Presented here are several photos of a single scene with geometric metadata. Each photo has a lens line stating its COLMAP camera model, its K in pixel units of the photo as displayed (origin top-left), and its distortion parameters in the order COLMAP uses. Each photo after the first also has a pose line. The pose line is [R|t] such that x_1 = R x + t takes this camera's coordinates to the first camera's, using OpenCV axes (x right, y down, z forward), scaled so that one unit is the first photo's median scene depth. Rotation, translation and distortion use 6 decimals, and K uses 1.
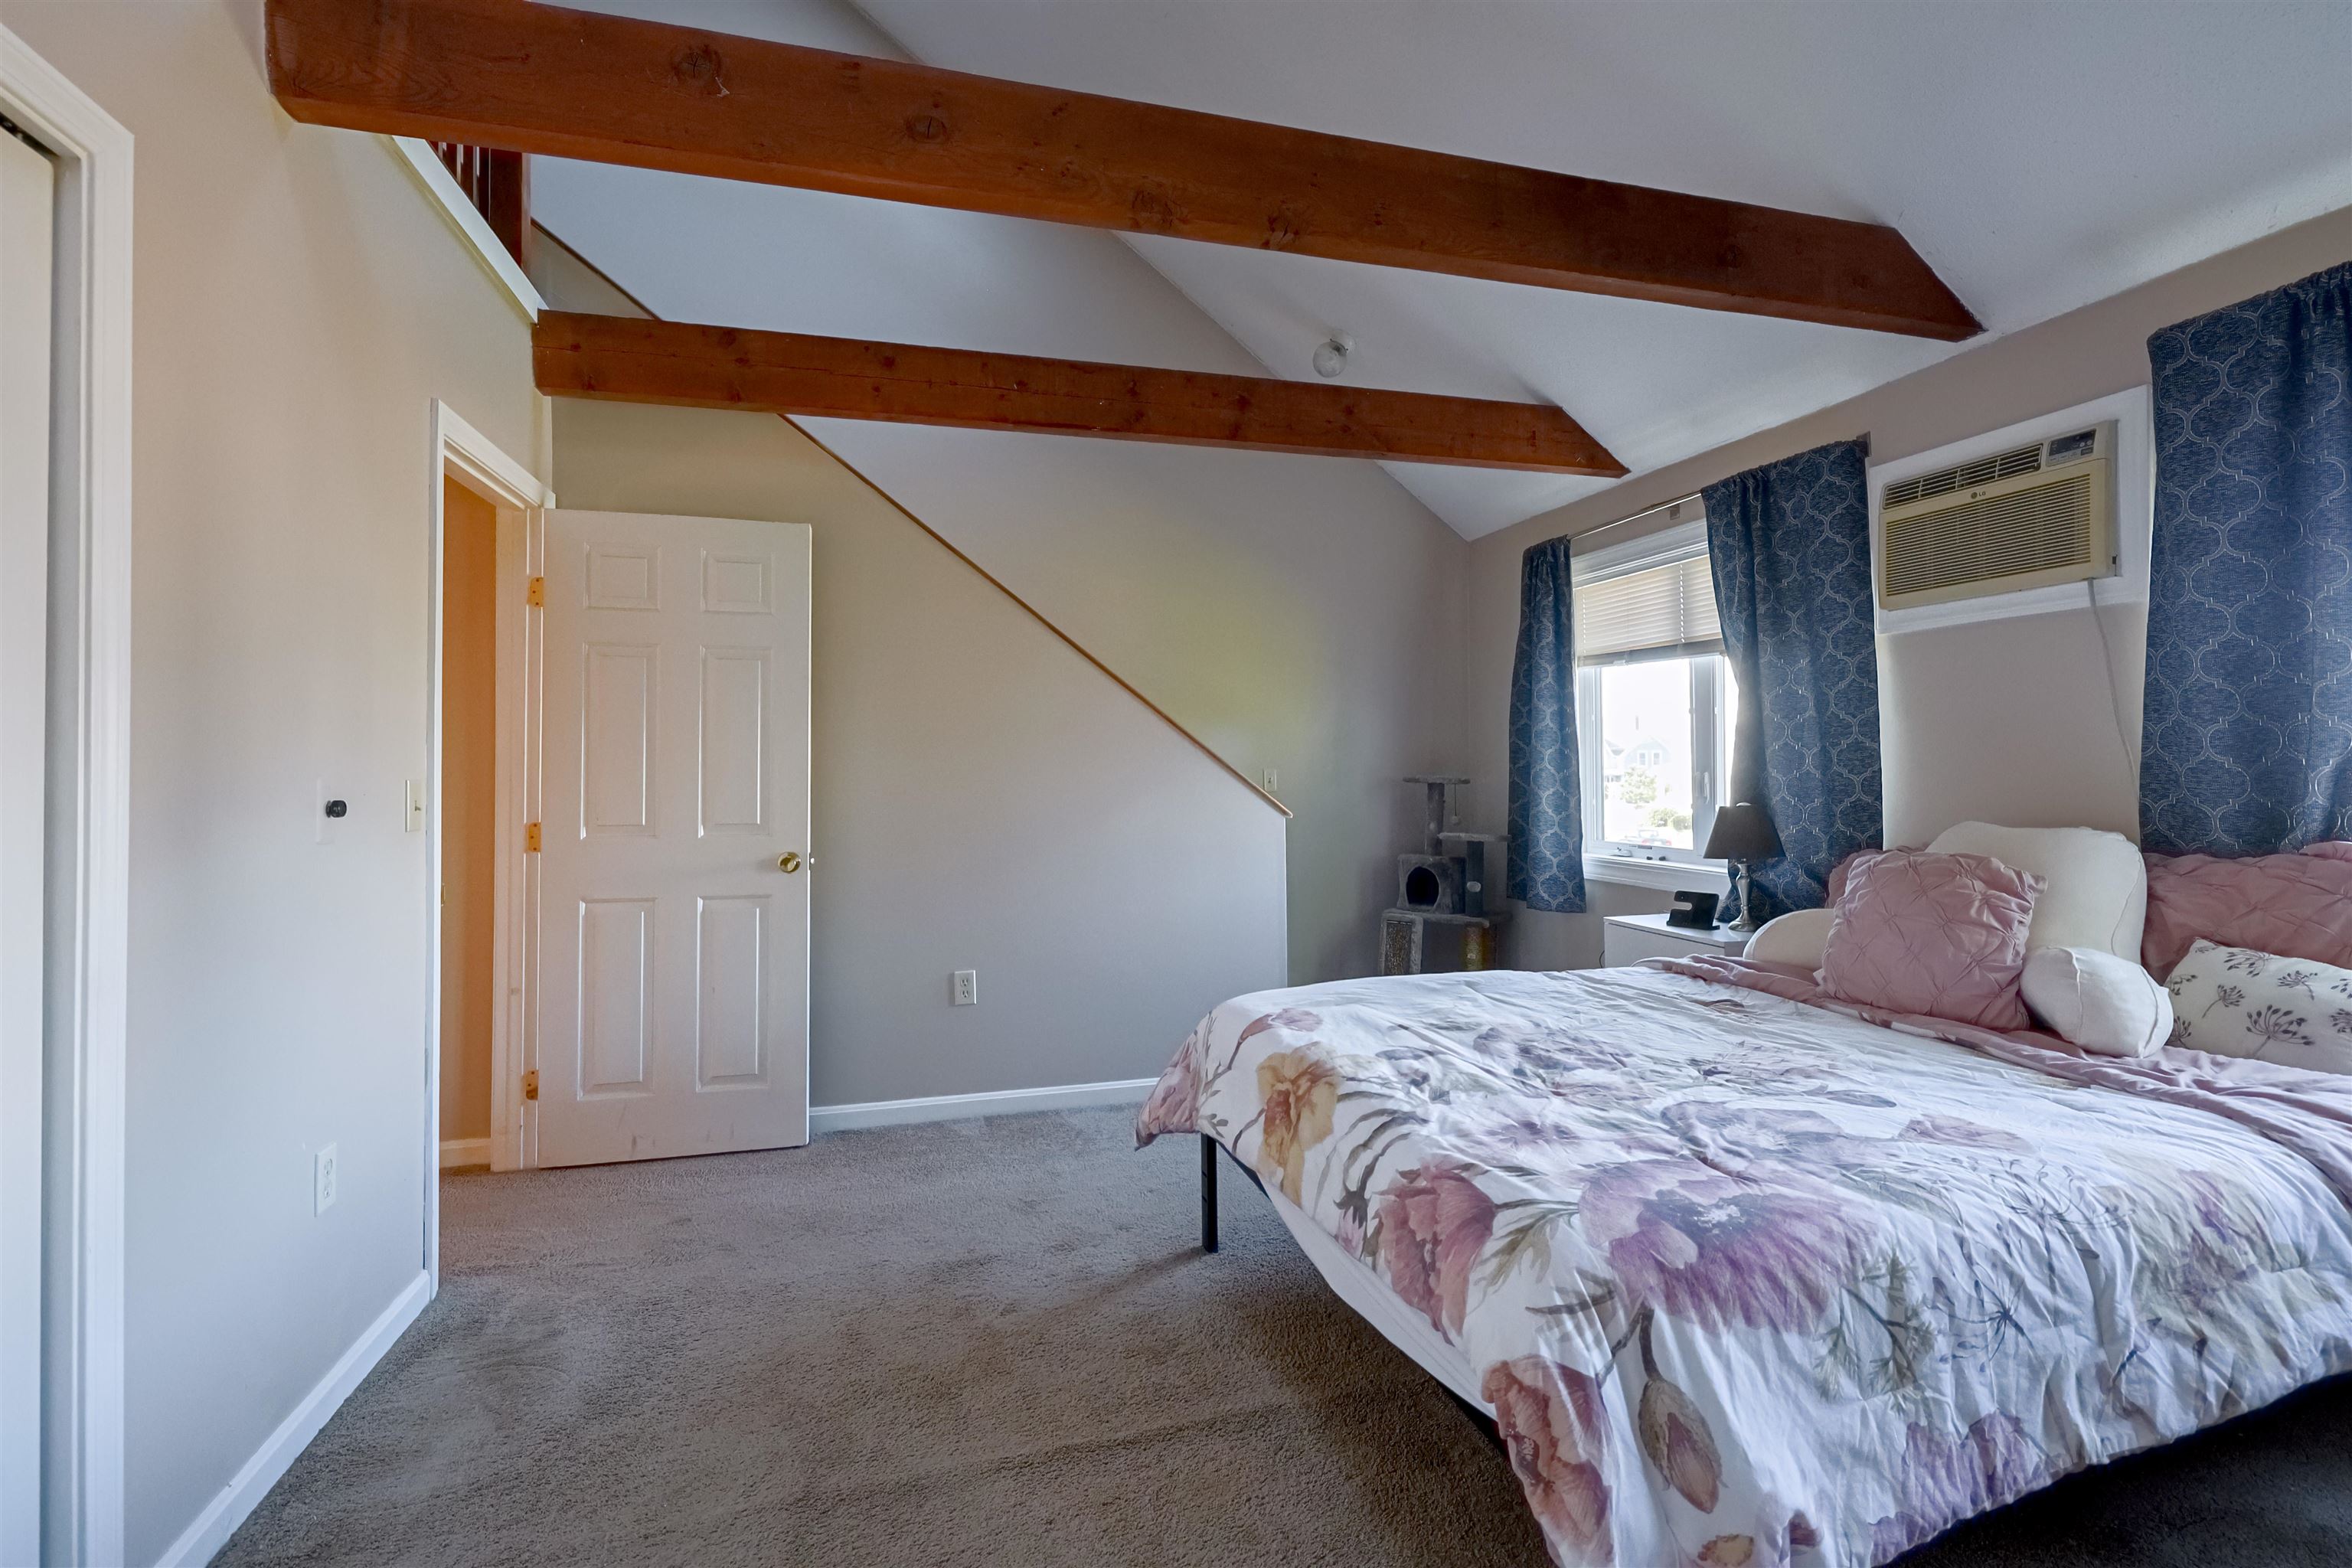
lens RADIAL K [[1062.1, 0, 1190.6], [0, 1062.1, 752.1], [0, 0, 1]] dist [-0.000109, 0.000354]
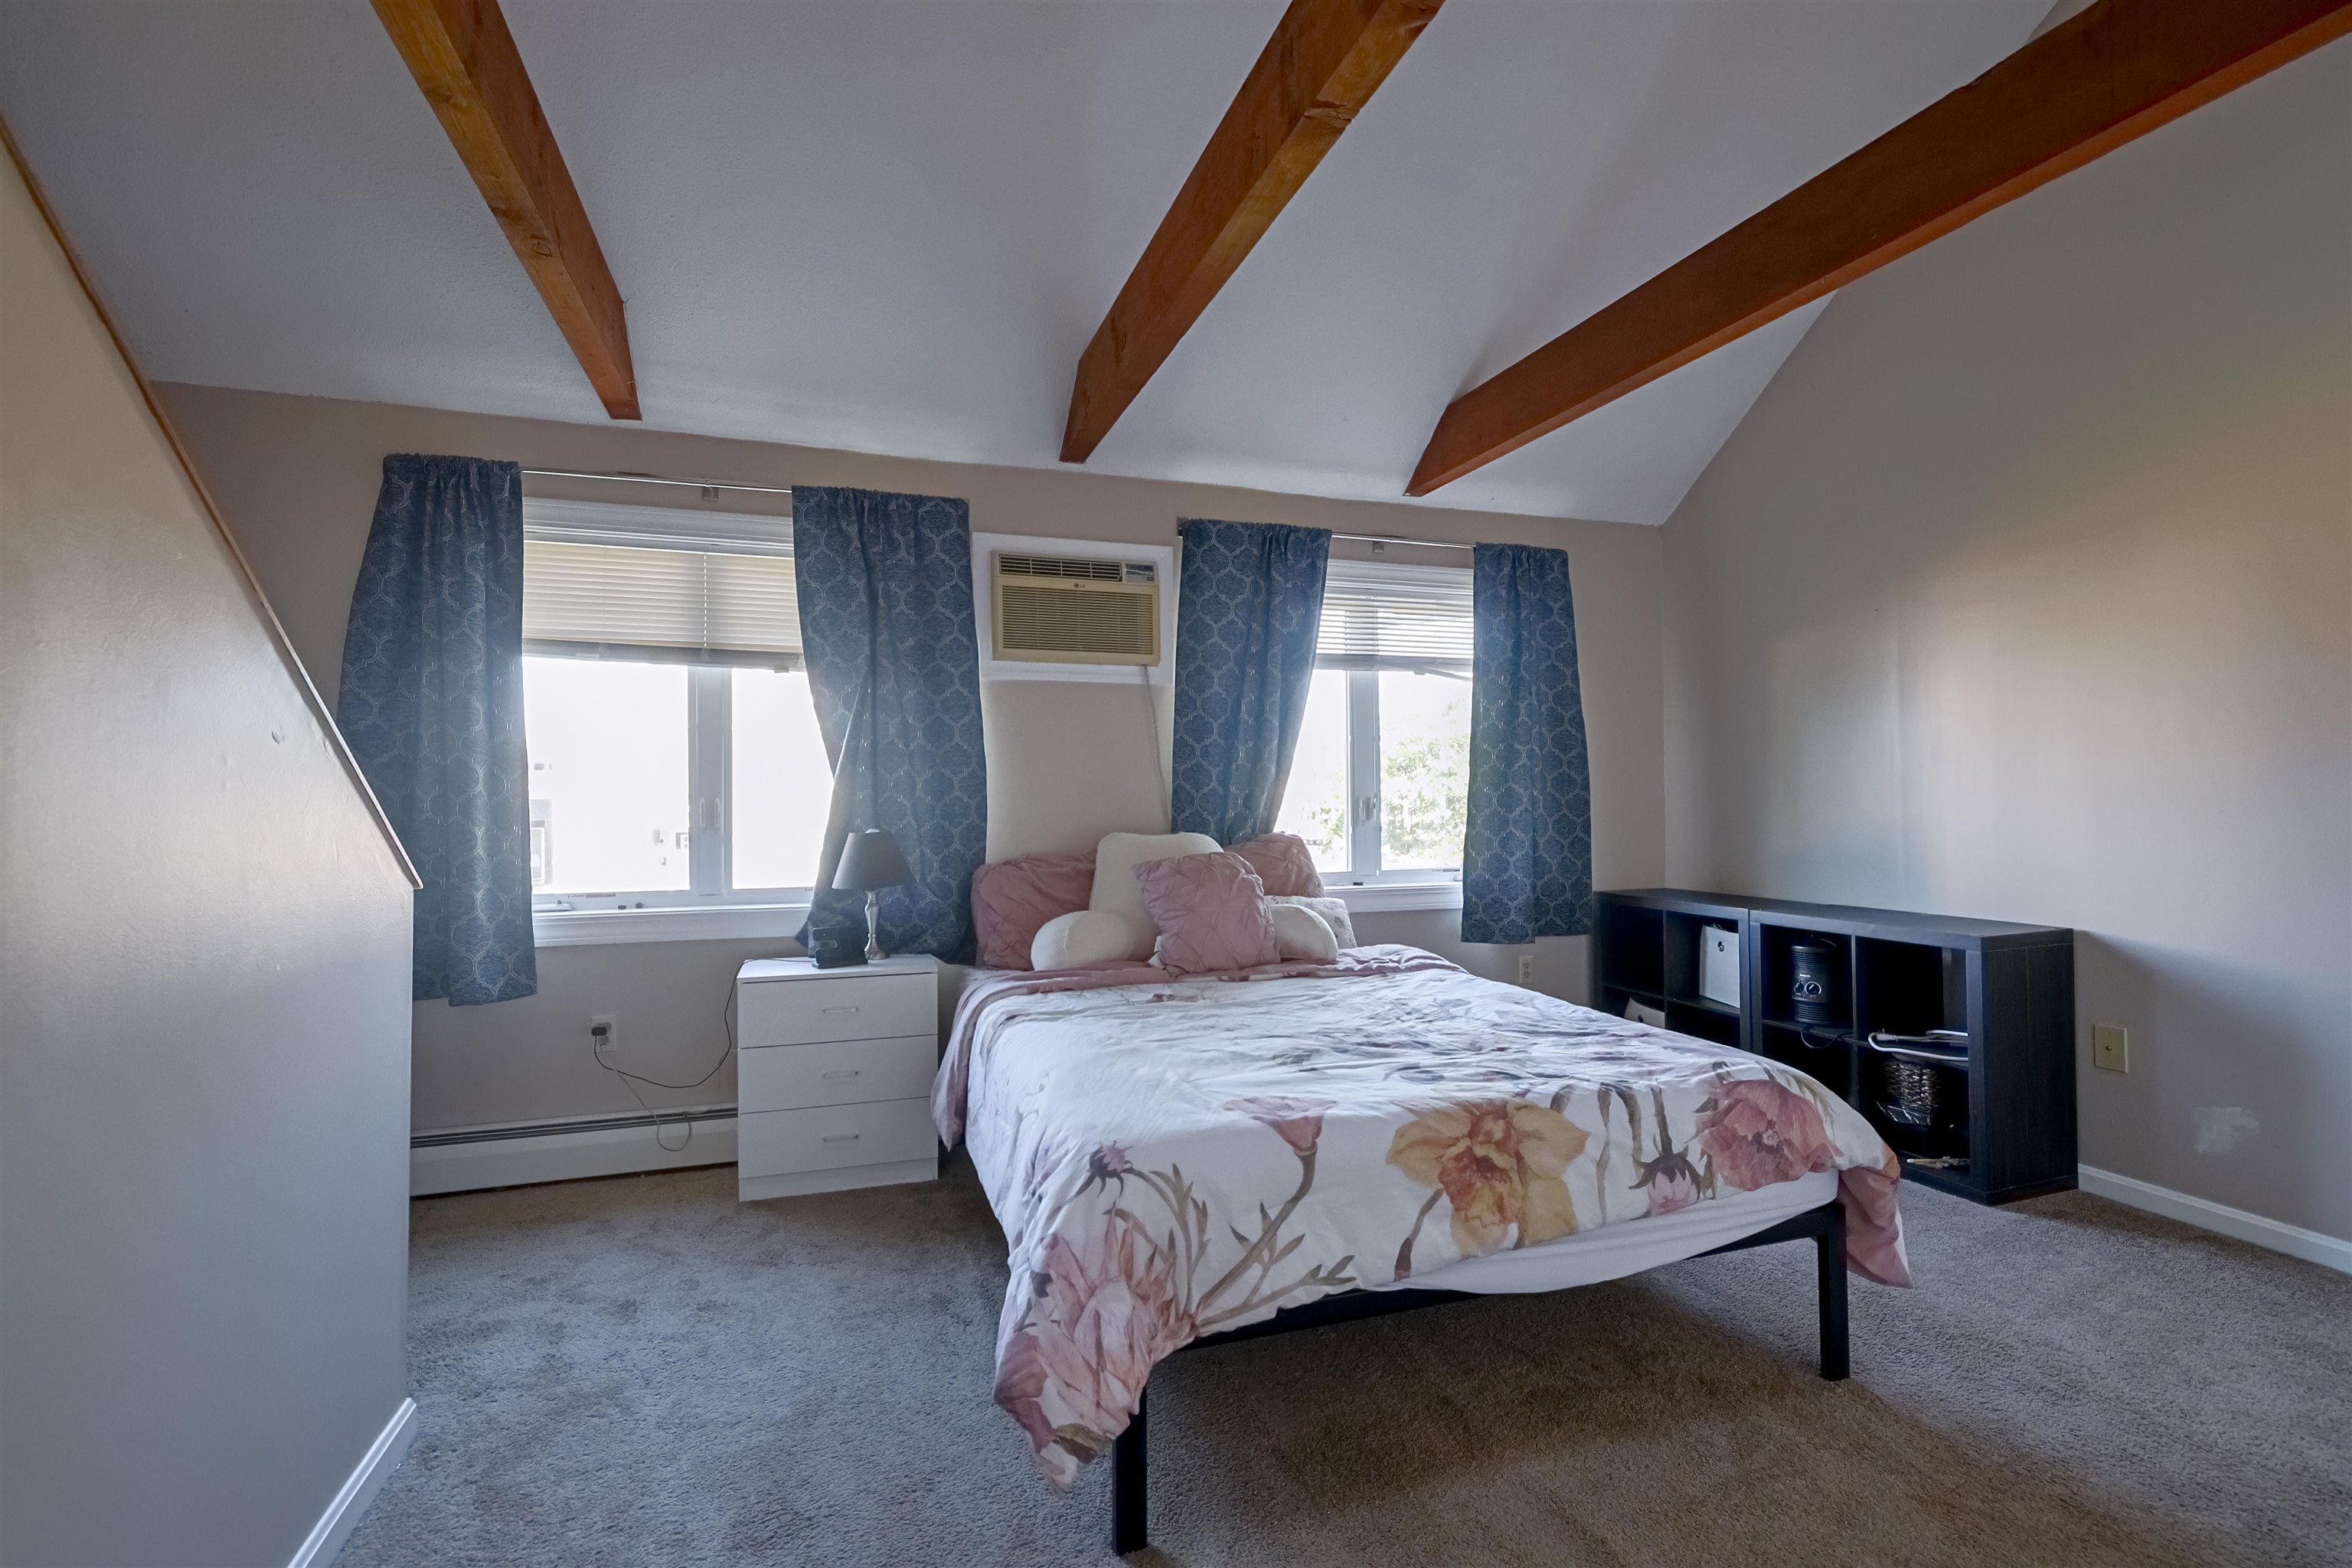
lens RADIAL K [[1058.1, 0, 1162.7], [0, 1058.1, 793.4], [0, 0, 1]] dist [-0.000411, 0.000009]
pose [[-0.036594, 0.007266, 0.999304, -0.619646], [-0.010962, 0.999910, -0.007672, 0.026242], [-0.999270, -0.011235, -0.036512, 1.022444]]
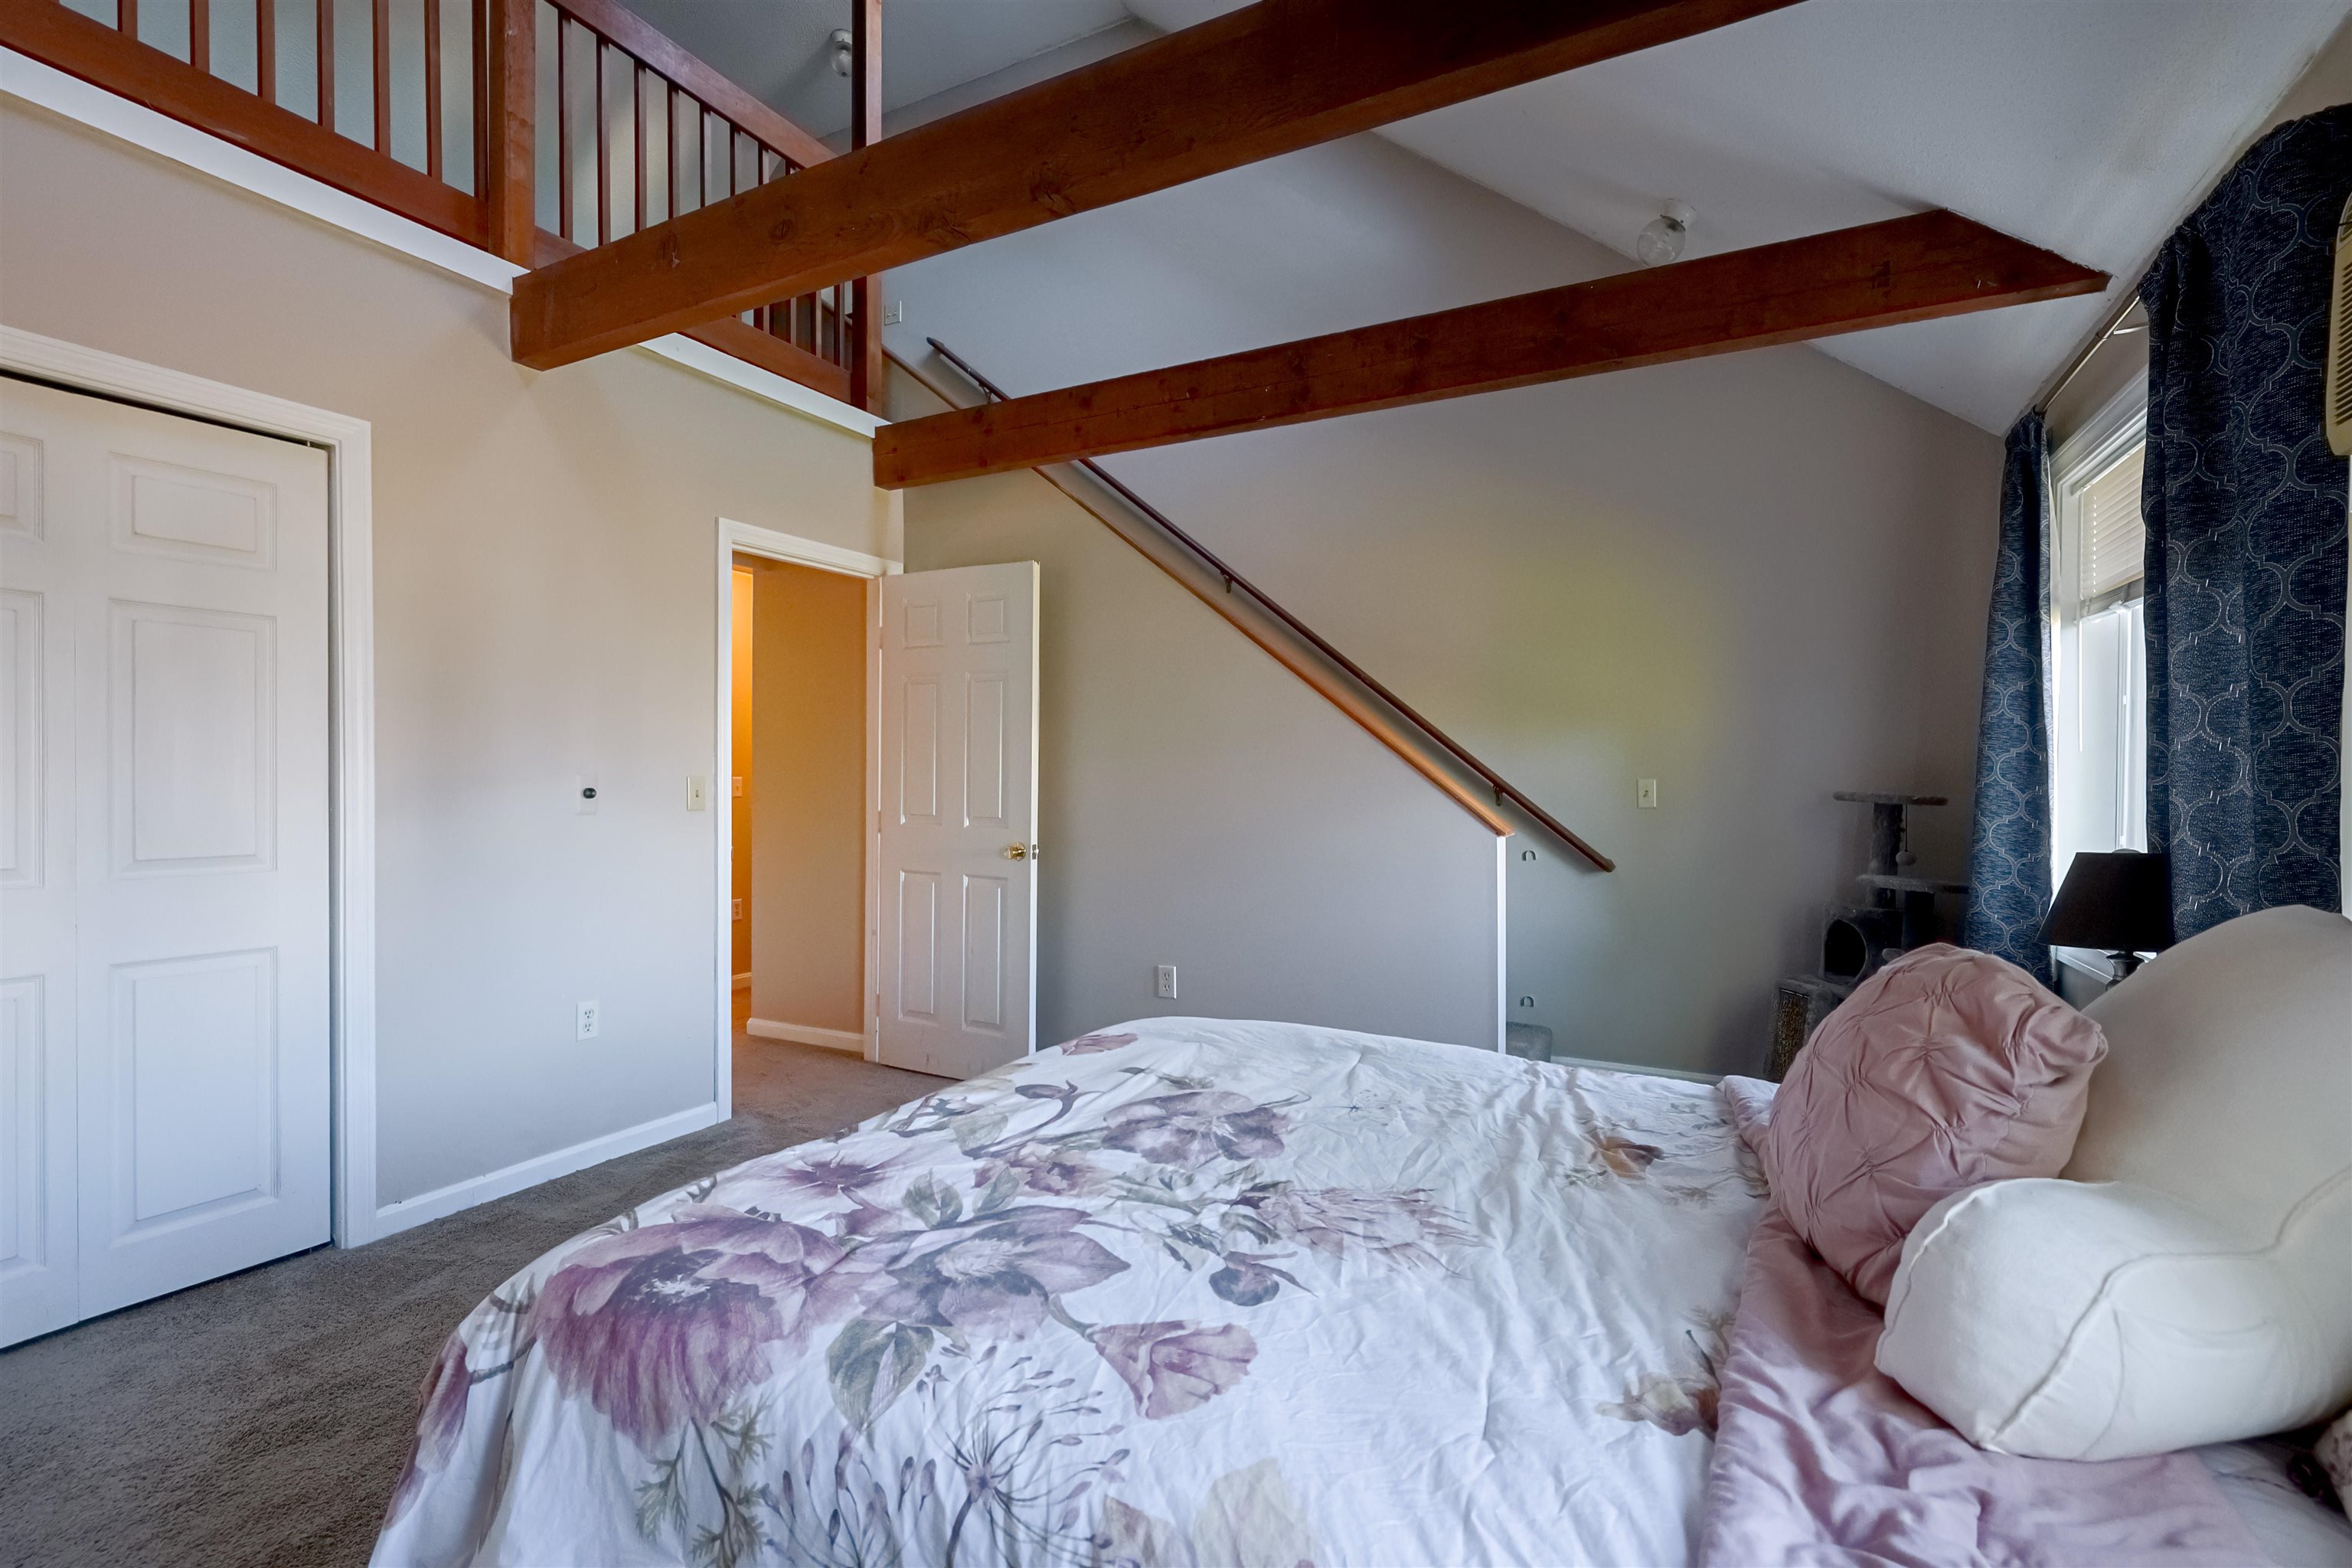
lens RADIAL K [[1058.1, 0, 1162.7], [0, 1058.1, 793.4], [0, 0, 1]] dist [-0.000411, 0.000009]
pose [[0.721136, 0.021921, -0.692447, 0.715335], [-0.000019, 0.999500, 0.031622, 0.002461], [0.692794, -0.022791, 0.720775, 0.344463]]
